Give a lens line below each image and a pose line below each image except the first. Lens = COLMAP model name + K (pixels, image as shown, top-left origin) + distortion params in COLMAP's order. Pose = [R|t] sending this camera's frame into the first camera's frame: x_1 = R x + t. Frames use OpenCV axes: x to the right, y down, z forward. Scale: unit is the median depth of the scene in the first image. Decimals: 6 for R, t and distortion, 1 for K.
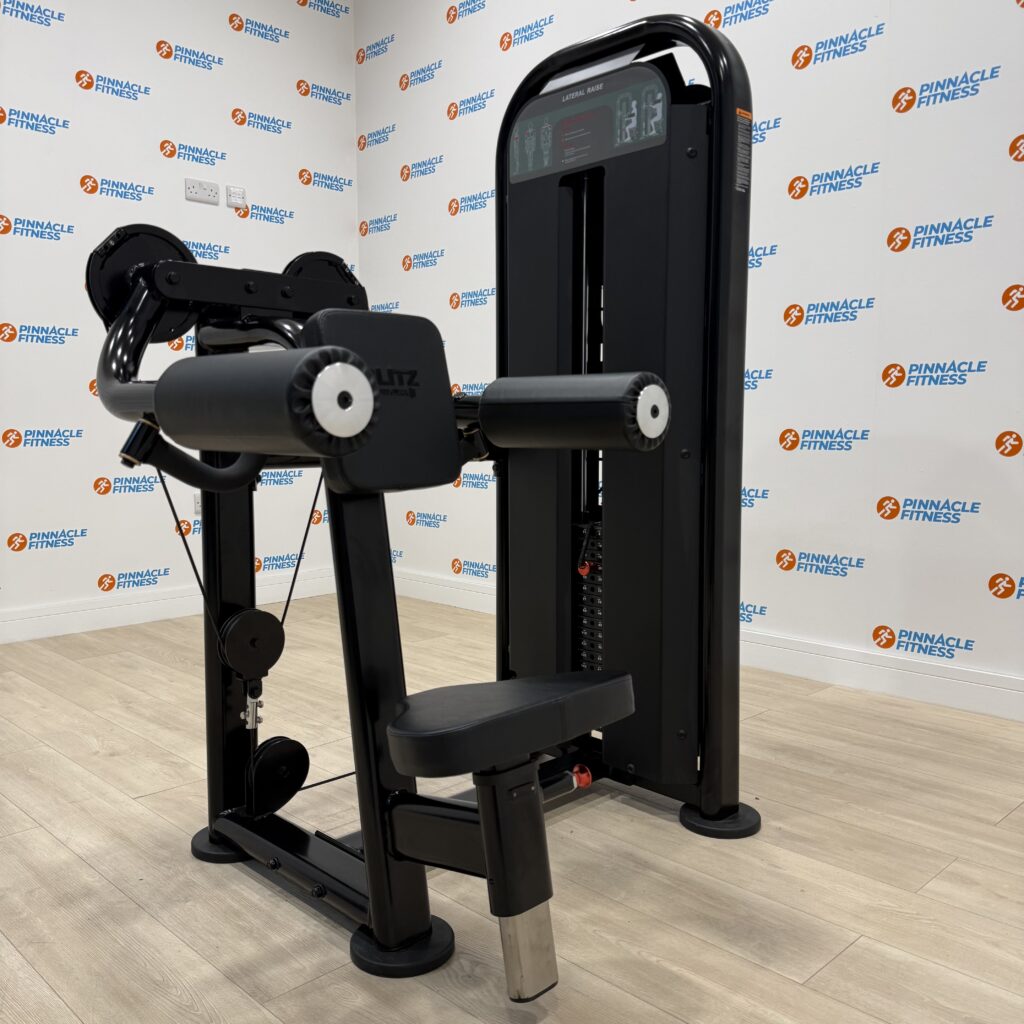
lens RADIAL K [[960.7, 0, 512.0], [0, 960.7, 512.0], [0, 0, 1]] dist [0.183435, -0.392026]
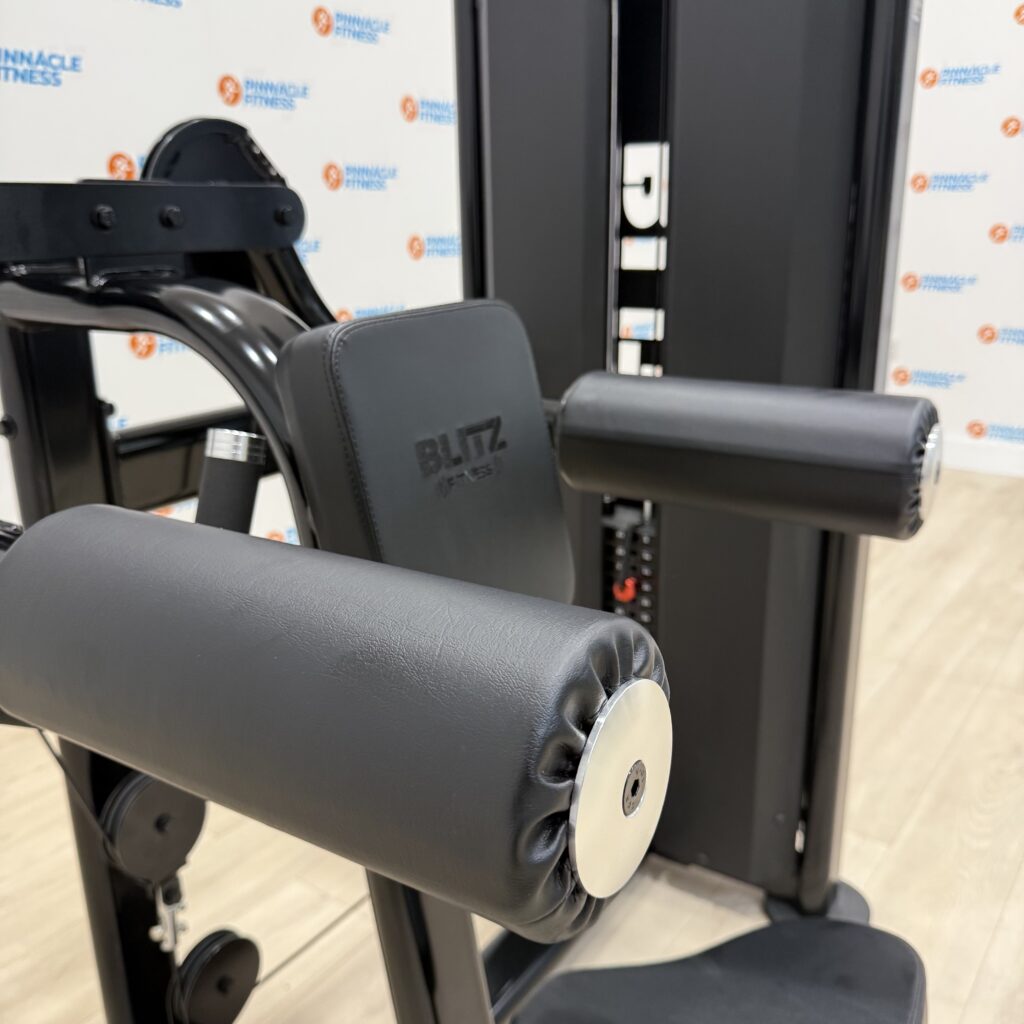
lens RADIAL K [[960.7, 0, 512.0], [0, 960.7, 512.0], [0, 0, 1]] dist [0.183435, -0.392026]
pose [[0.972686, -0.075409, 0.219533, -0.171443], [0.027727, 0.976733, 0.212658, -0.169110], [-0.230462, -0.200763, 0.952146, 0.416690]]
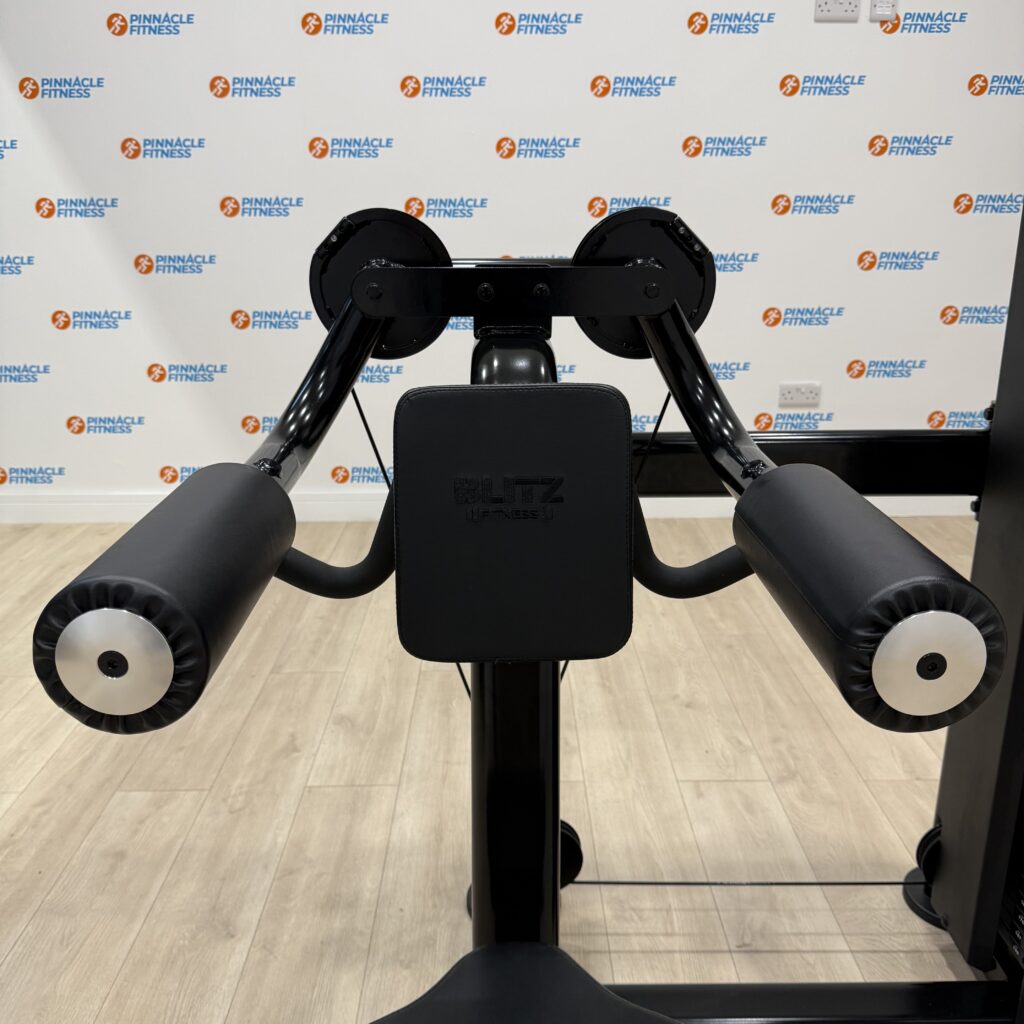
lens RADIAL K [[960.7, 0, 512.0], [0, 960.7, 512.0], [0, 0, 1]] dist [0.183435, -0.392026]
pose [[0.710455, 0.208325, -0.672201, 0.247008], [-0.056988, 0.969074, 0.240099, -0.224445], [0.701431, -0.132272, 0.700356, 0.444960]]
